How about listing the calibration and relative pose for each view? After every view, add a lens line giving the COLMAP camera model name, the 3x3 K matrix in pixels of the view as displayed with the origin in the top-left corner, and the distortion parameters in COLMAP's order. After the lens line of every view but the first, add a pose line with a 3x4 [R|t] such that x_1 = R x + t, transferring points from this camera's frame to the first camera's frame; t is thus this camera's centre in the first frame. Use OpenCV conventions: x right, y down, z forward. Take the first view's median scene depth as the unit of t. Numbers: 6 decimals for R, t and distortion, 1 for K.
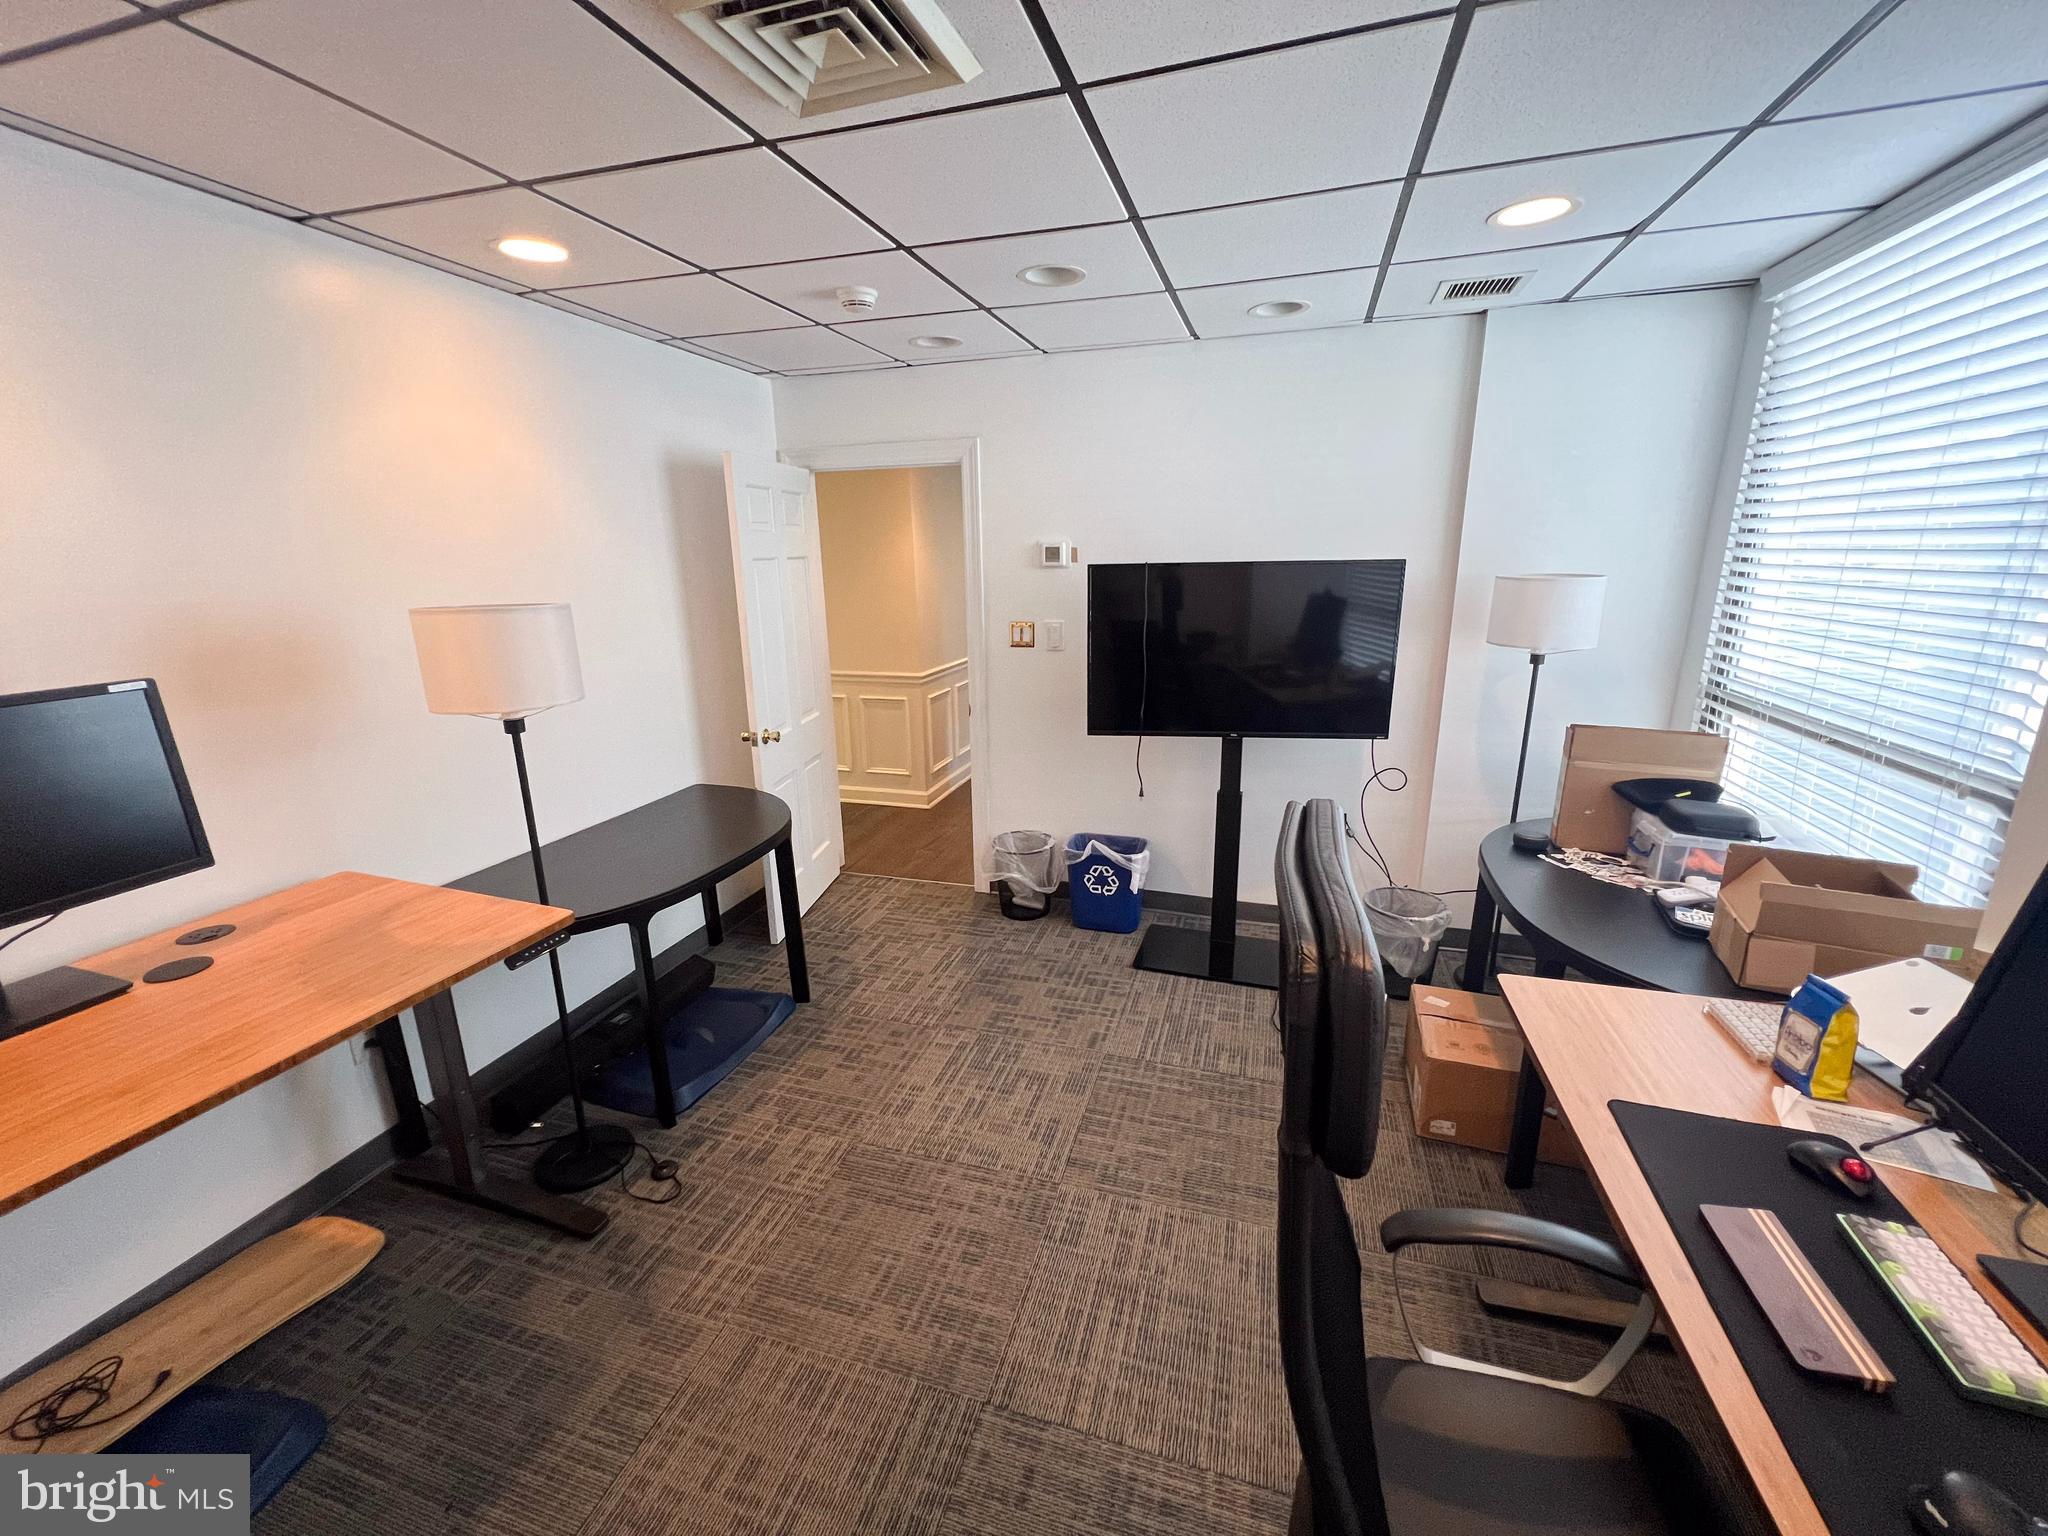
lens RADIAL K [[823.1, 0, 1024.7], [0, 823.1, 760.7], [0, 0, 1]] dist [-0.001096, -0.000037]
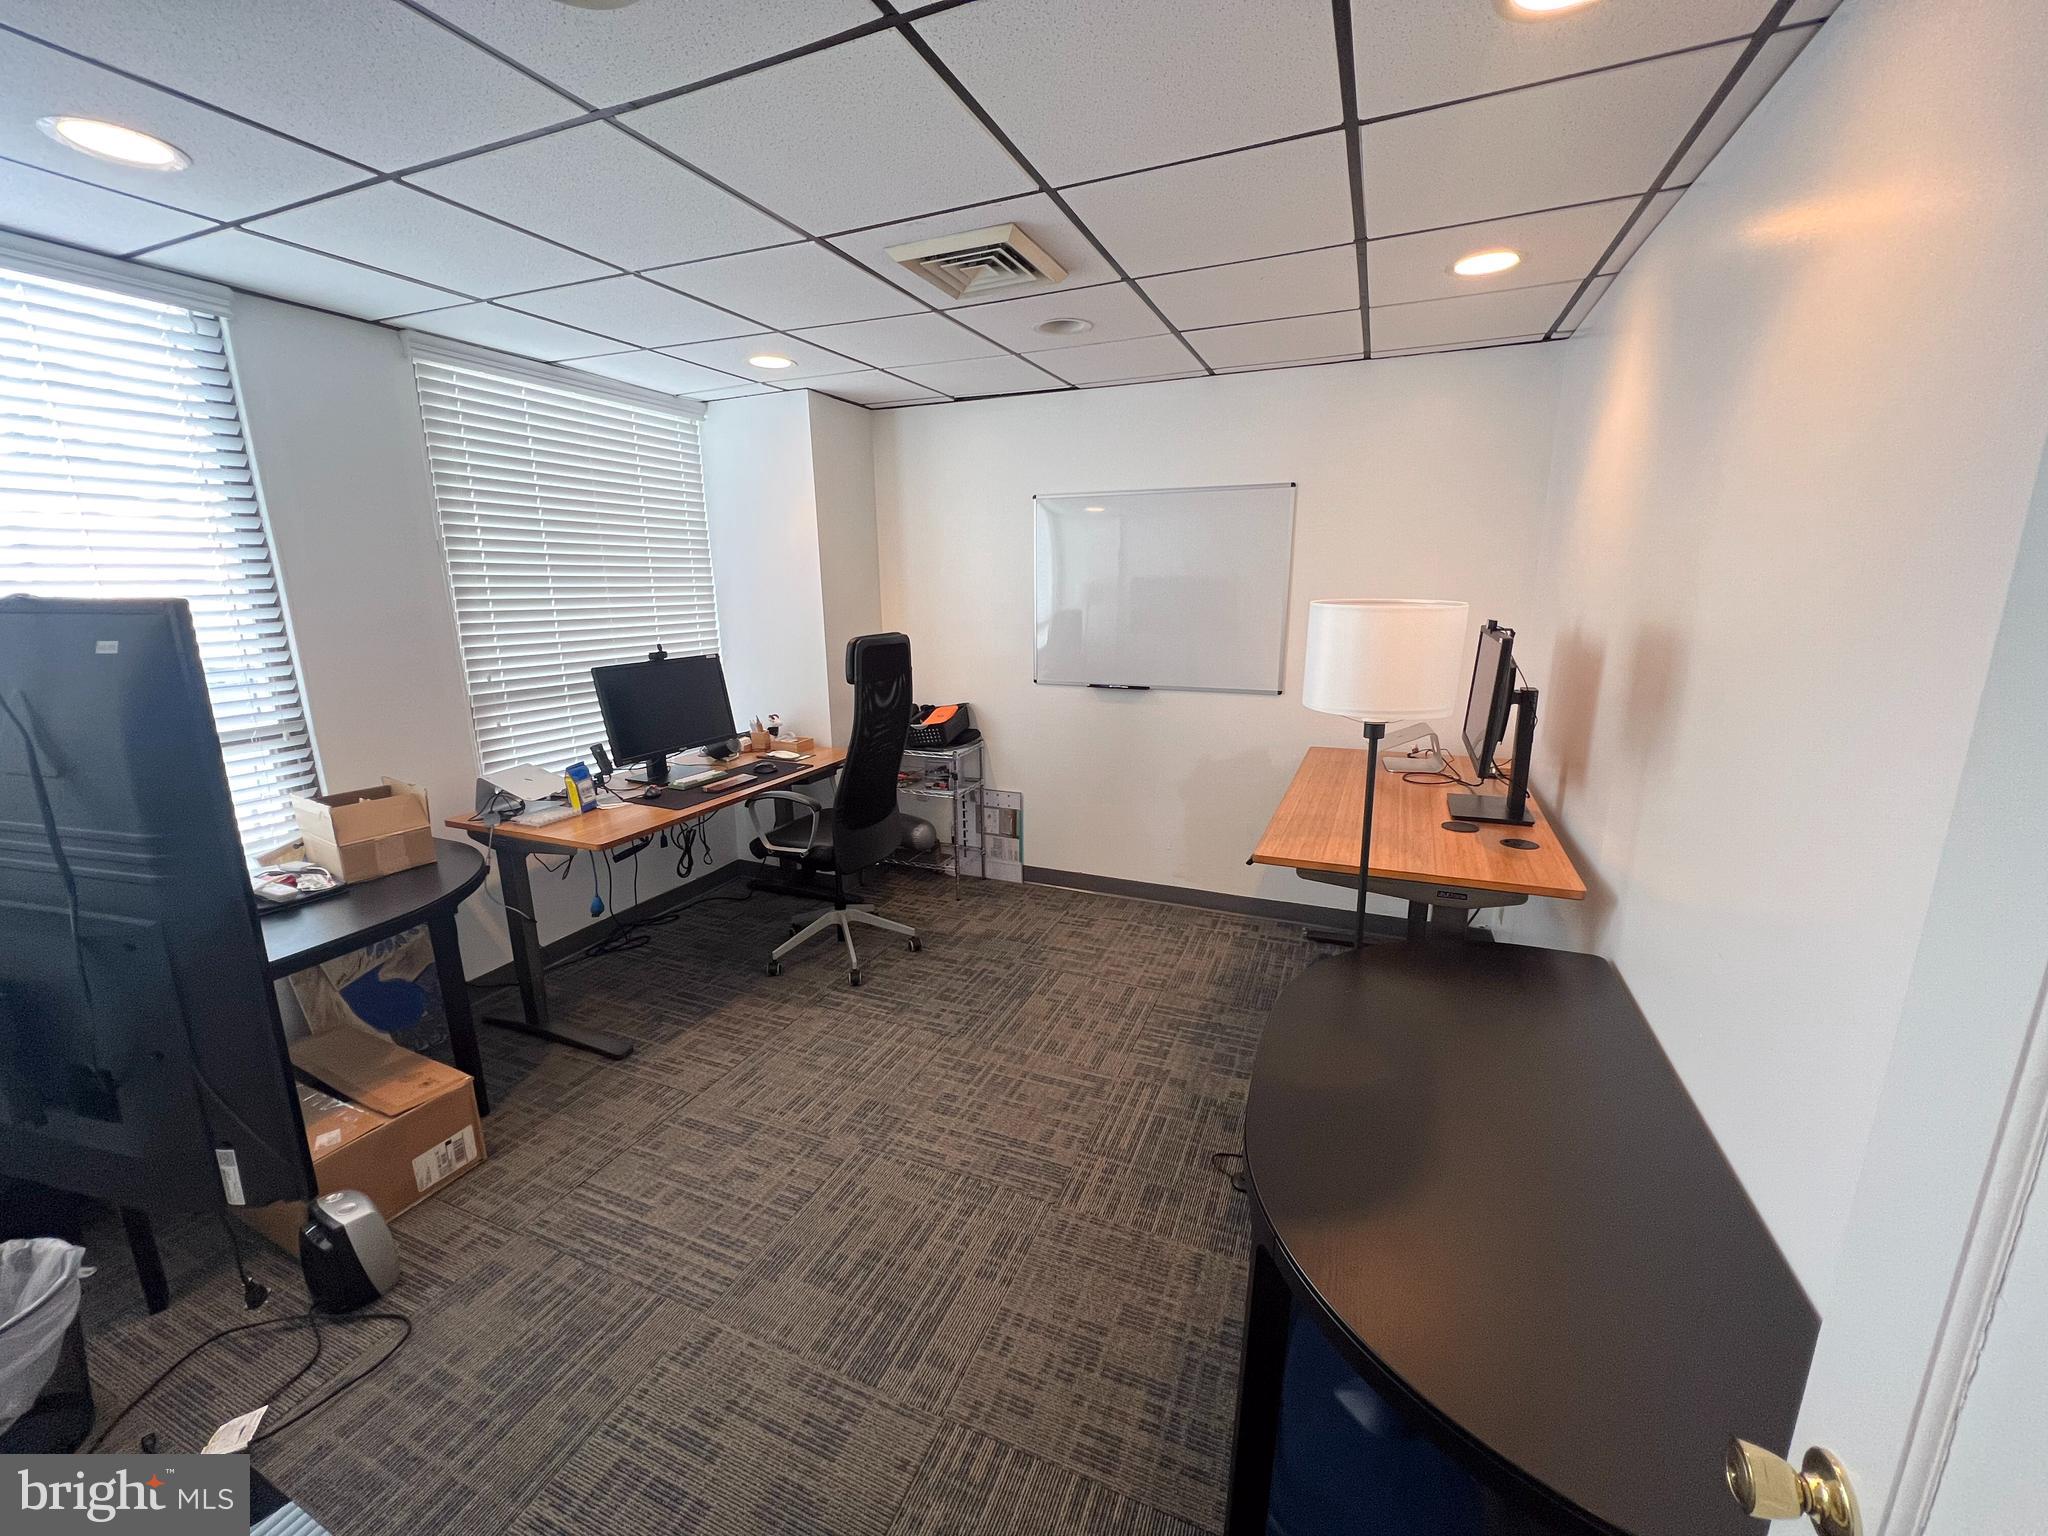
lens RADIAL K [[823.1, 0, 1027.3], [0, 823.1, 766.6], [0, 0, 1]] dist [-0.001096, -0.000037]
pose [[-0.995154, -0.007155, 0.098069, -0.265603], [0.038568, 0.889026, 0.456230, -0.388216], [-0.090450, 0.457801, -0.884441, 1.615093]]
